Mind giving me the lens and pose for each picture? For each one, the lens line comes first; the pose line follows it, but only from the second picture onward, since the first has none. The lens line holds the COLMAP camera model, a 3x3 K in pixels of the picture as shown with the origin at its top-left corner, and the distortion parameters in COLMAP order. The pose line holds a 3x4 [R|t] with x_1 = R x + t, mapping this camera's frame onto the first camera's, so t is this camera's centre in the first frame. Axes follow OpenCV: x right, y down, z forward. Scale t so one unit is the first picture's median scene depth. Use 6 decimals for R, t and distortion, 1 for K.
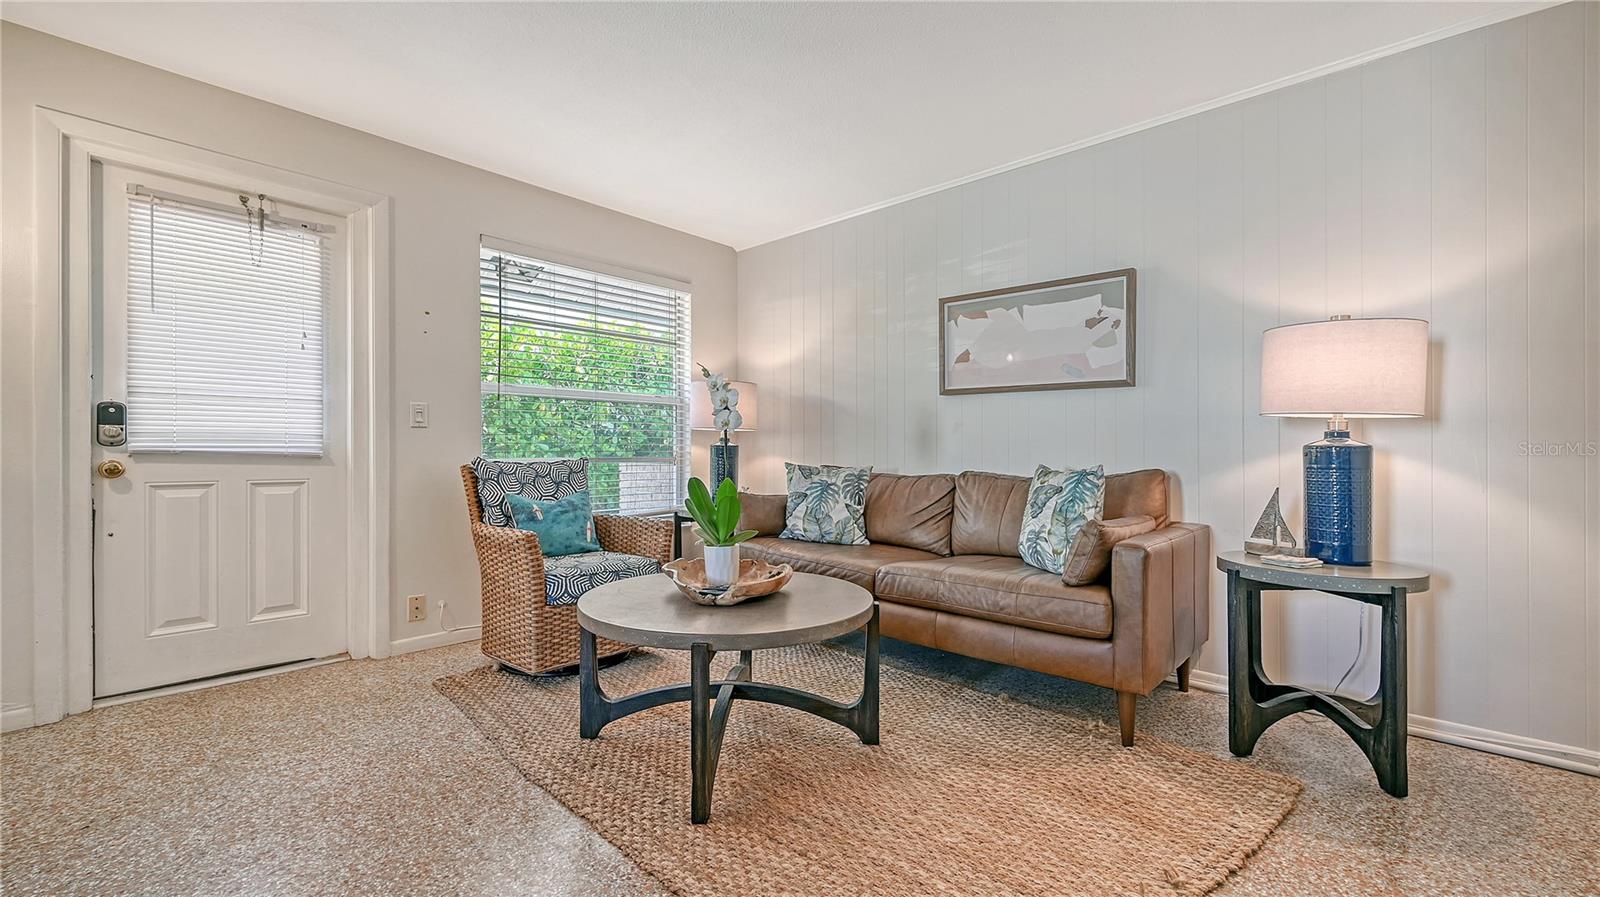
lens RADIAL K [[662.4, 0, 804.3], [0, 662.4, 453.6], [0, 0, 1]] dist [0.002402, -0.000121]
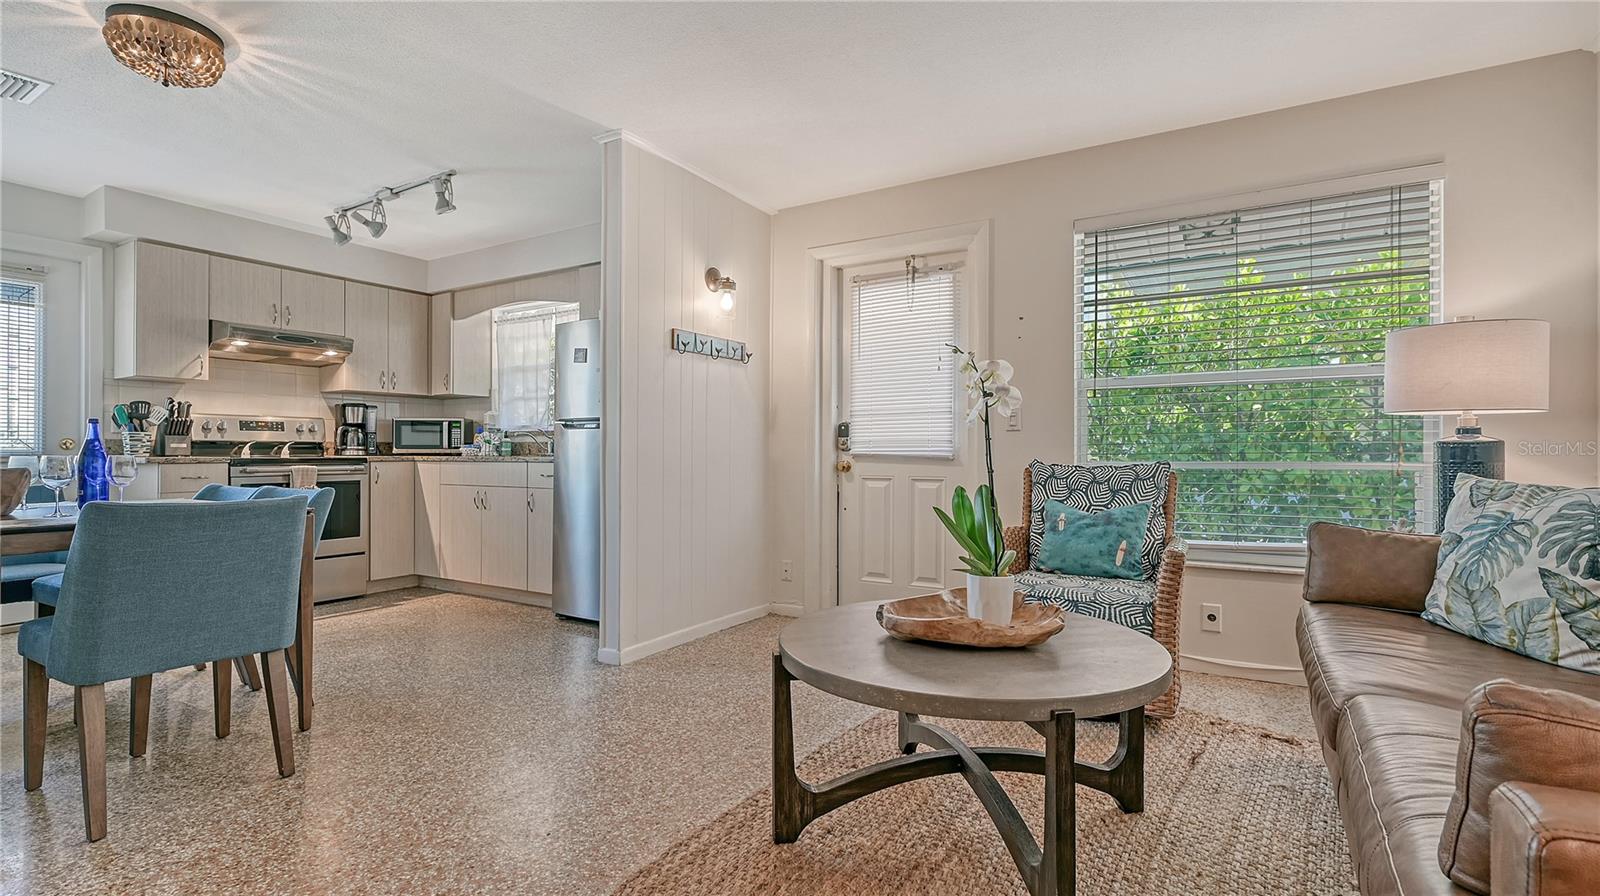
lens RADIAL K [[748.6, 0, 802.4], [0, 748.6, 447.5], [0, 0, 1]] dist [0.002389, 0.000296]
pose [[0.191577, -0.011579, -0.981409, 0.530549], [-0.001052, 0.999927, -0.012003, 0.001320], [0.981477, 0.003332, 0.191550, 0.479030]]
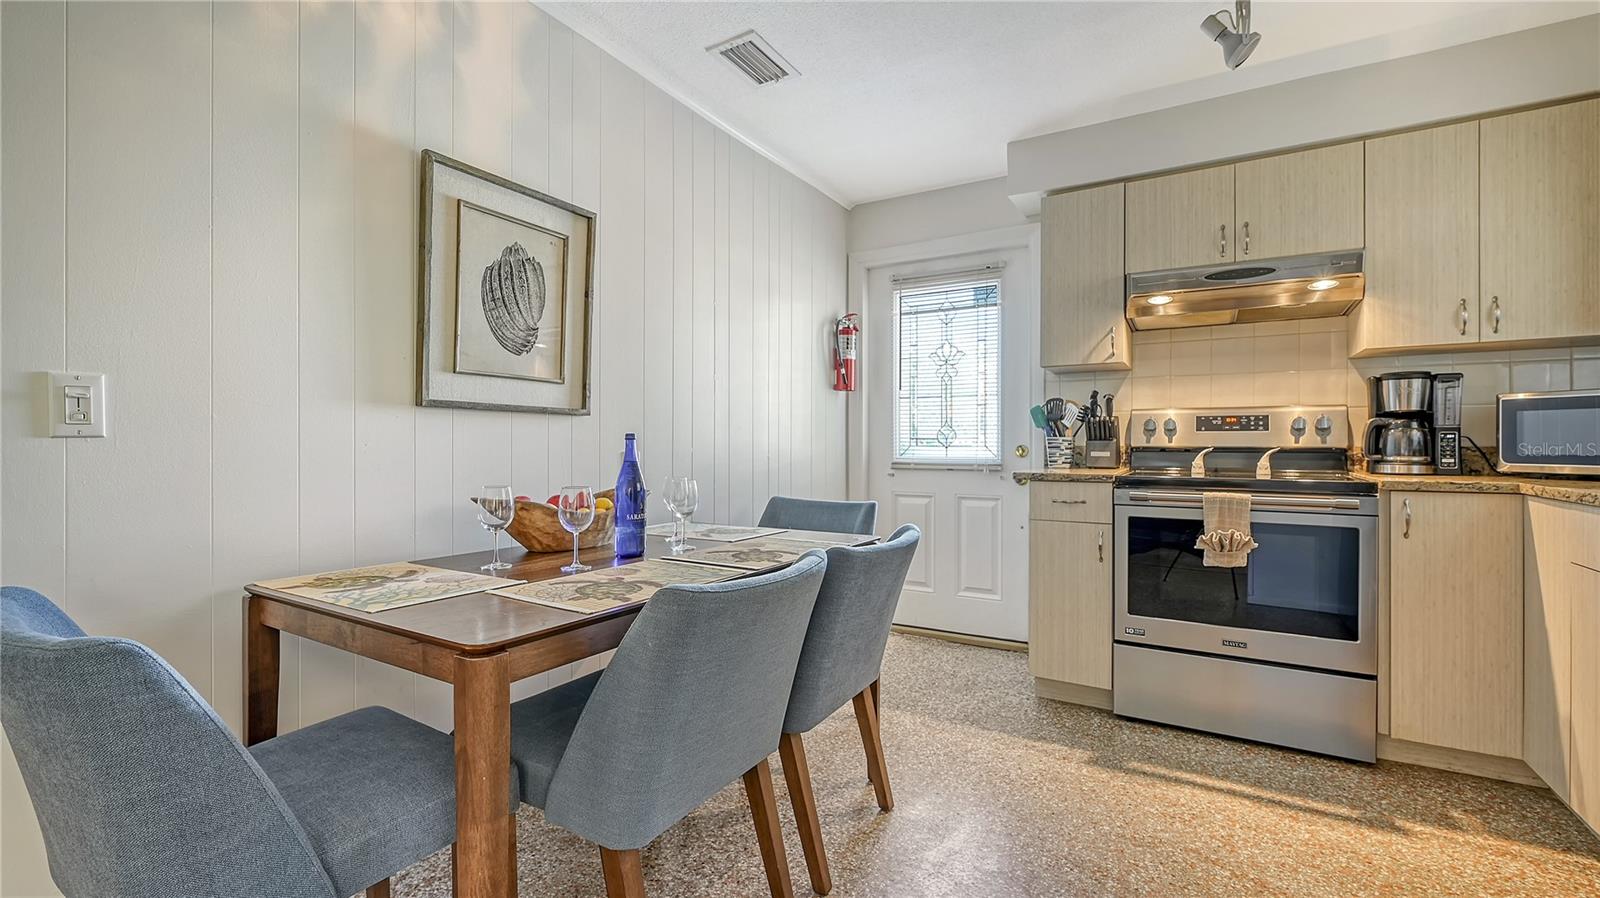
lens RADIAL K [[681.2, 0, 796.7], [0, 681.2, 438.5], [0, 0, 1]] dist [0.003533, -0.000464]
pose [[-0.979770, -0.005512, -0.200052, -0.529770], [-0.004705, 0.999979, -0.004512, -0.036050], [0.200073, -0.003480, -0.979775, 0.444606]]
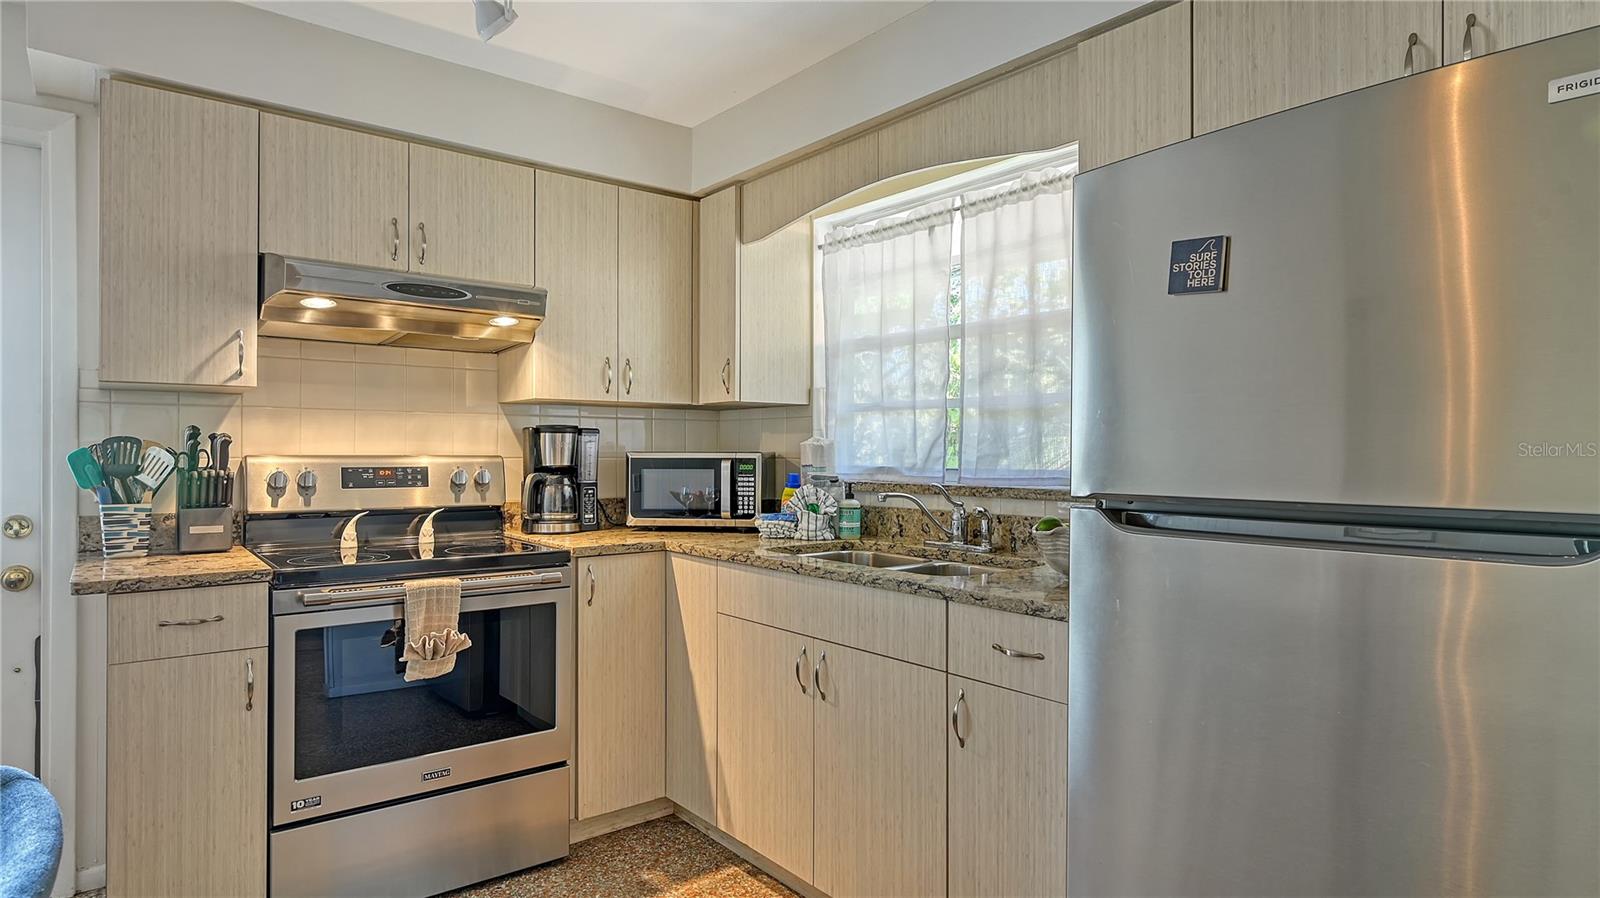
lens RADIAL K [[882.0, 0, 793.9], [0, 882.0, 447.8], [0, 0, 1]] dist [-0.002716, 0.001758]
pose [[-0.156295, -0.009770, -0.987662, -0.455999], [-0.005519, 0.999944, -0.009018, -0.090249], [0.987695, 0.004041, -0.156340, 0.205629]]
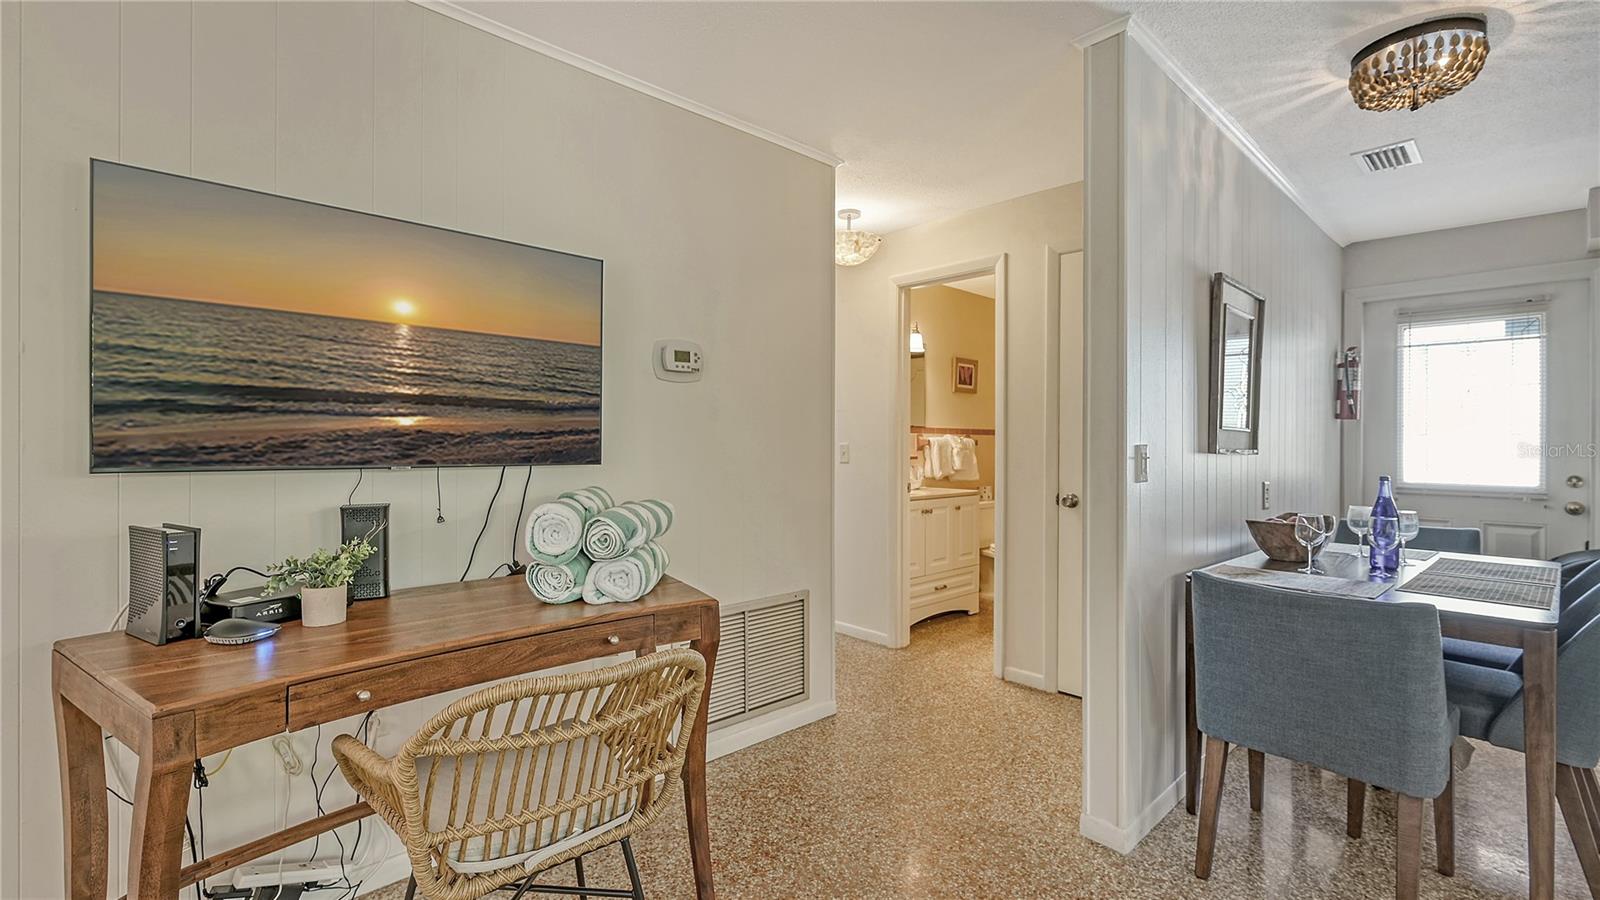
lens RADIAL K [[717.3, 0, 806.9], [0, 717.3, 444.0], [0, 0, 1]] dist [0.002347, -0.000120]
pose [[-0.997948, -0.010415, 0.063171, 0.116180], [-0.010523, 0.999944, -0.001368, -0.070415], [-0.063153, -0.002030, -0.998002, 0.714498]]
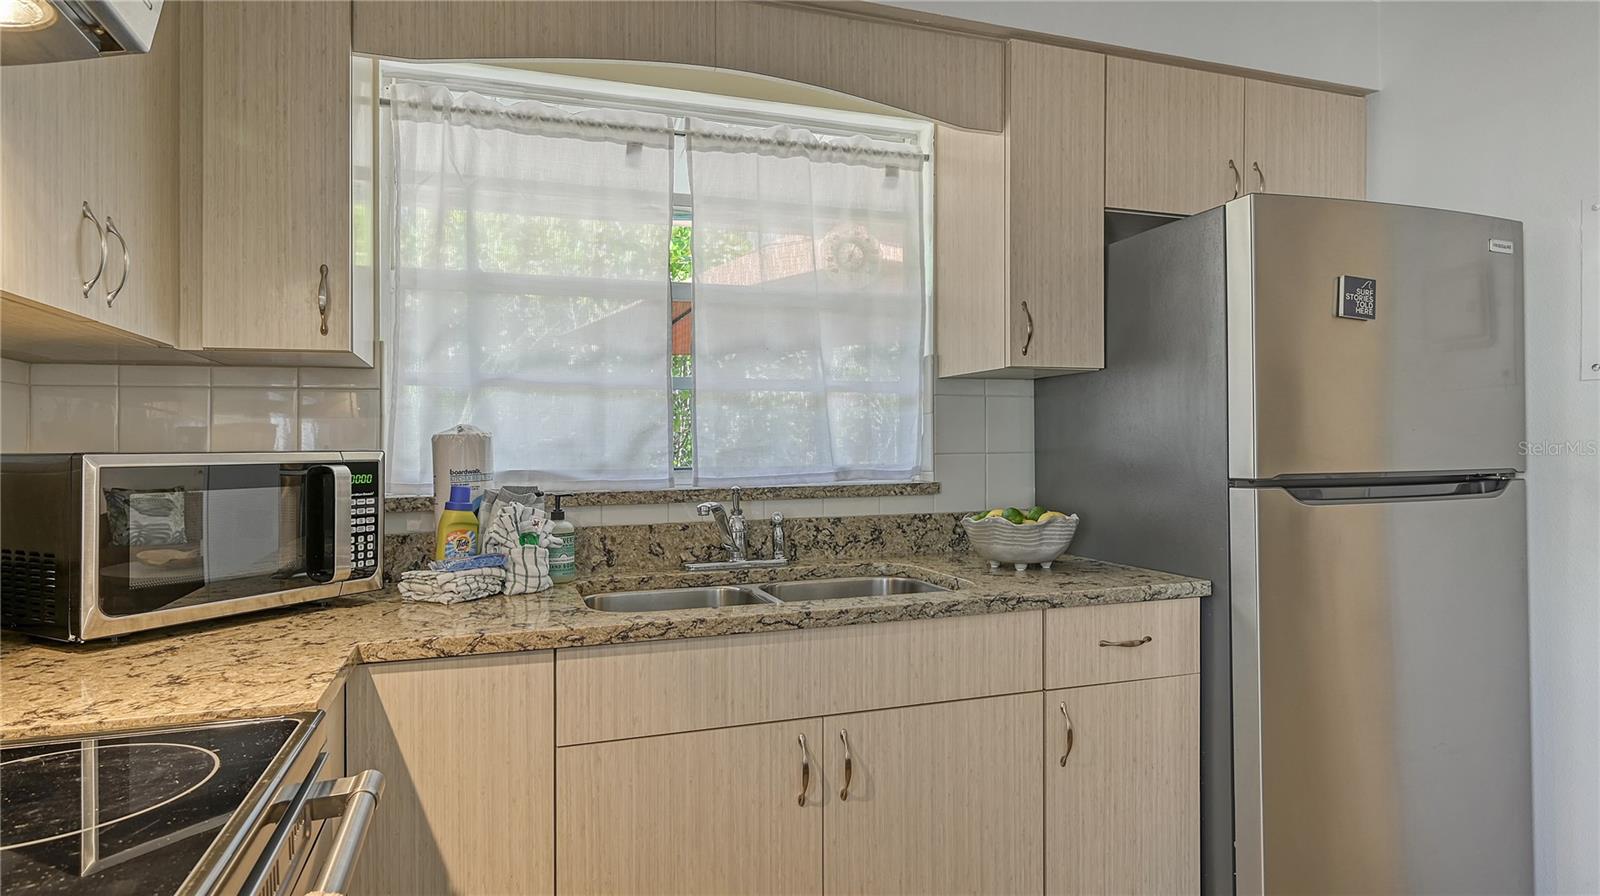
lens RADIAL K [[882.0, 0, 800.4], [0, 882.0, 442.3], [0, 0, 1]] dist [-0.002716, 0.001758]
pose [[0.879484, -0.017882, -0.475592, -0.973494], [0.014323, 0.999836, -0.011107, -0.089048], [0.475712, 0.002957, 0.879596, -0.359038]]
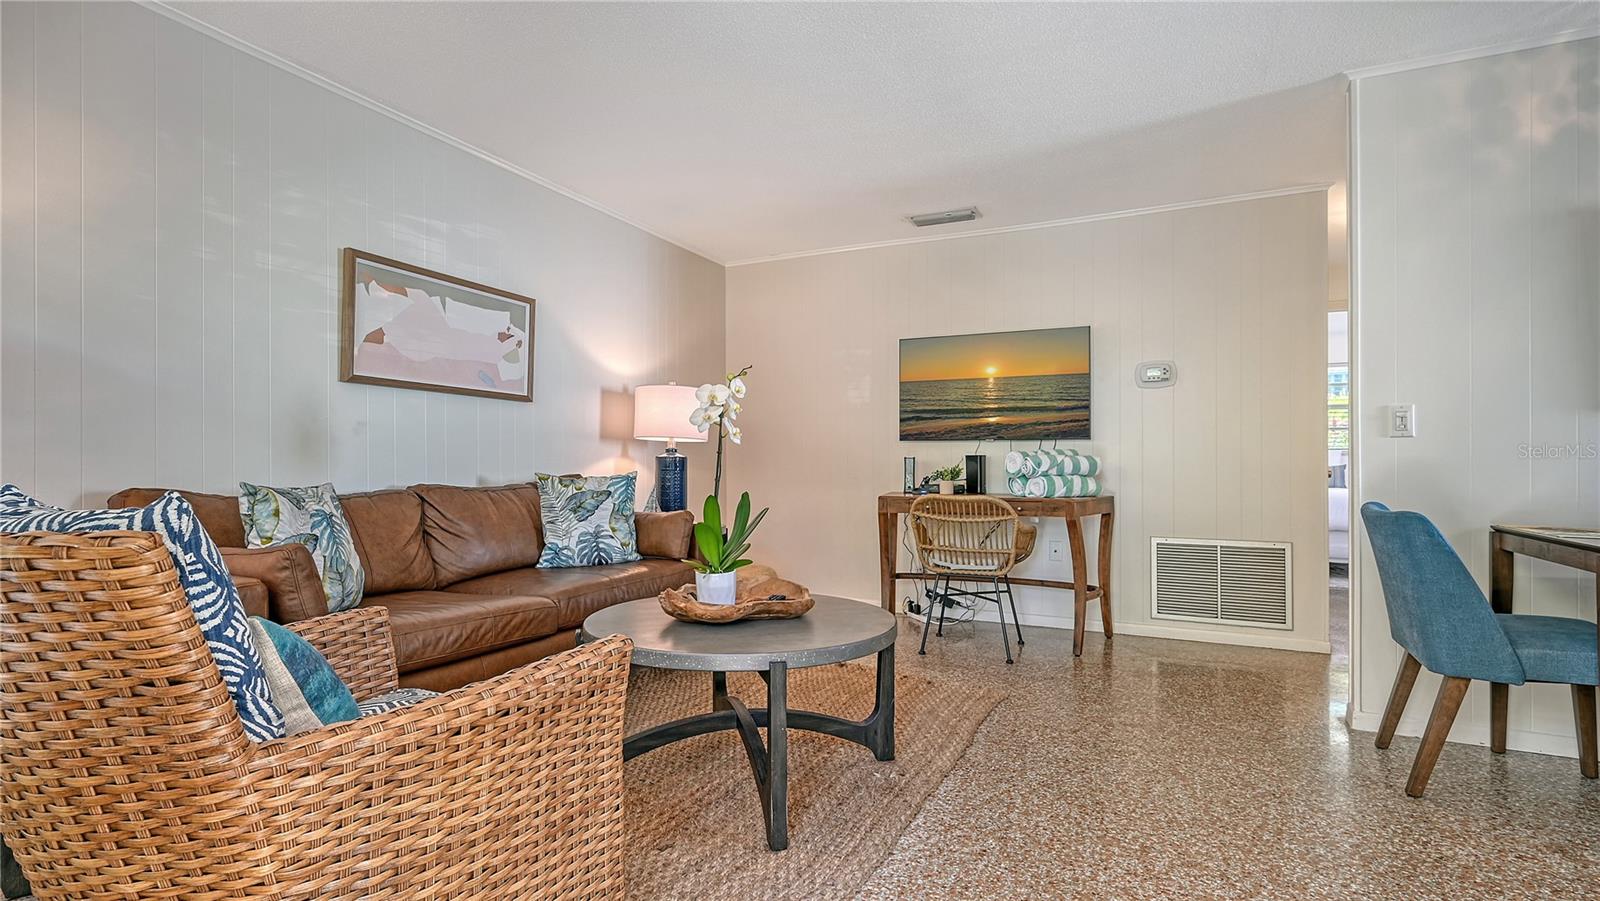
lens RADIAL K [[748.6, 0, 801.1], [0, 748.6, 454.8], [0, 0, 1]] dist [0.002389, 0.000296]
pose [[-0.277943, 0.002479, 0.960594, -0.855565], [-0.002844, 0.999990, -0.003404, -0.008903], [-0.960593, -0.003678, -0.277933, 0.902306]]
